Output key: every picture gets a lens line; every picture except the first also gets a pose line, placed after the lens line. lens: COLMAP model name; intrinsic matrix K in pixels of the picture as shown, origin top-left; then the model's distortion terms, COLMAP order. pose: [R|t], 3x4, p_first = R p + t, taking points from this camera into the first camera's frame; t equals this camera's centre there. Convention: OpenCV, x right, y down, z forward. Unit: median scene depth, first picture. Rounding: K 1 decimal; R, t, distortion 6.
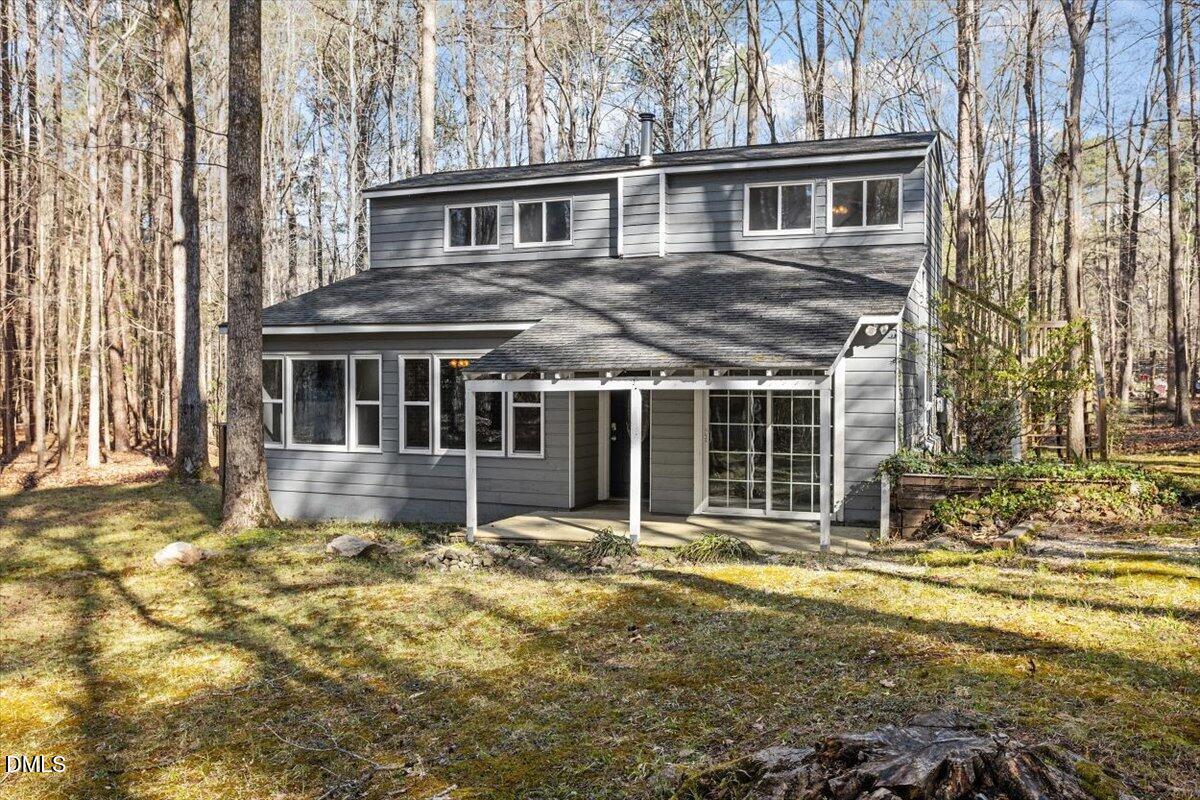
lens RADIAL K [[899.9, 0, 600.6], [0, 899.9, 419.6], [0, 0, 1]] dist [-0.013541, 0.002790]
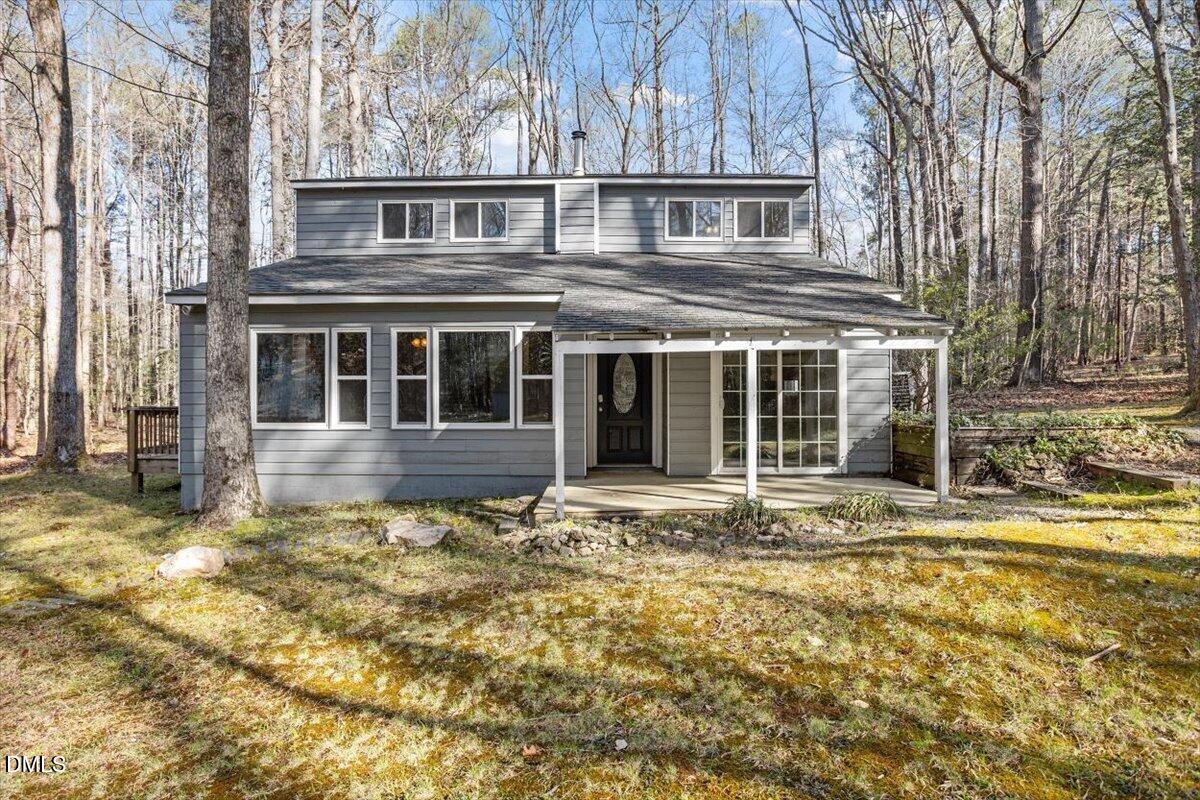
lens RADIAL K [[631.9, 0, 598.1], [0, 631.9, 392.4], [0, 0, 1]] dist [-0.049045, 0.028342]
pose [[0.939878, -0.009852, 0.341367, -0.240673], [0.018952, 0.999548, -0.023333, 0.017557], [-0.340983, 0.028399, 0.939640, 0.280884]]
